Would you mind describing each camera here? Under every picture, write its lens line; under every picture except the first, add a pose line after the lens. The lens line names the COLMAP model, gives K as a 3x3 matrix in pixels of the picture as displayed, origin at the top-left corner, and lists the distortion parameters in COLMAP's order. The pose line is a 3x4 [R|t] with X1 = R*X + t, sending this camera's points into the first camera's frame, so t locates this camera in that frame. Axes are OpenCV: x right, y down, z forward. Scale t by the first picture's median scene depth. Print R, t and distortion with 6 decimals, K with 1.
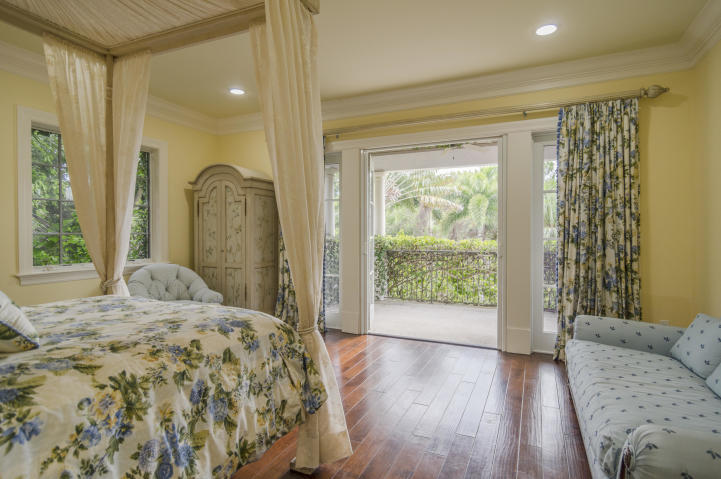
lens RADIAL K [[386.2, 0, 362.2], [0, 386.2, 237.6], [0, 0, 1]] dist [0.001962, 0.002451]
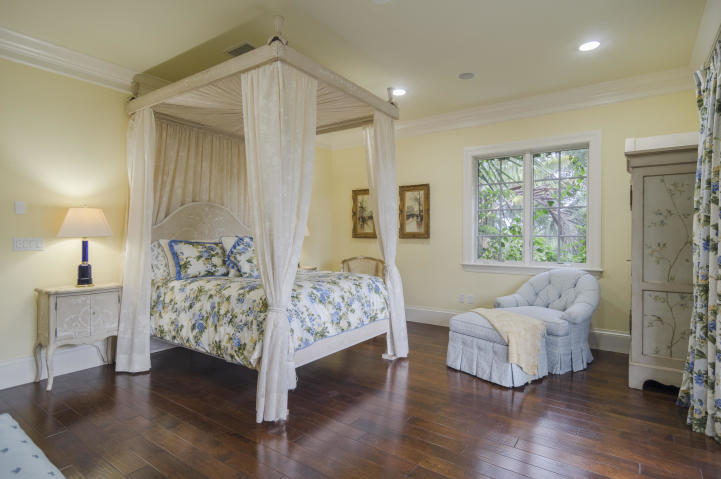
lens RADIAL K [[386.2, 0, 361.4], [0, 386.2, 236.8], [0, 0, 1]] dist [0.001962, 0.002451]
pose [[-0.201342, 0.004074, -0.979512, 0.711245], [-0.015328, 0.999856, 0.007309, -0.011531], [0.979401, 0.016485, -0.201251, 1.034026]]
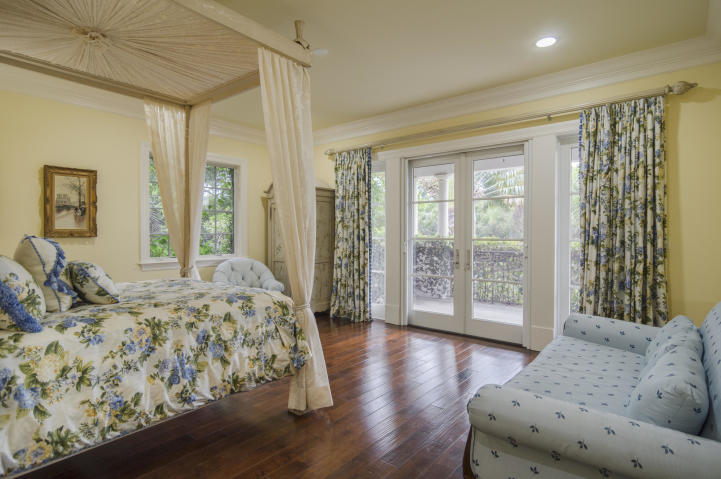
lens RADIAL K [[386.2, 0, 362.2], [0, 386.2, 238.2], [0, 0, 1]] dist [0.001962, 0.002451]
pose [[0.965522, 0.006320, -0.260244, 0.270919], [-0.006108, 0.999980, 0.001624, -0.000624], [0.260249, 0.000022, 0.965542, -0.149359]]
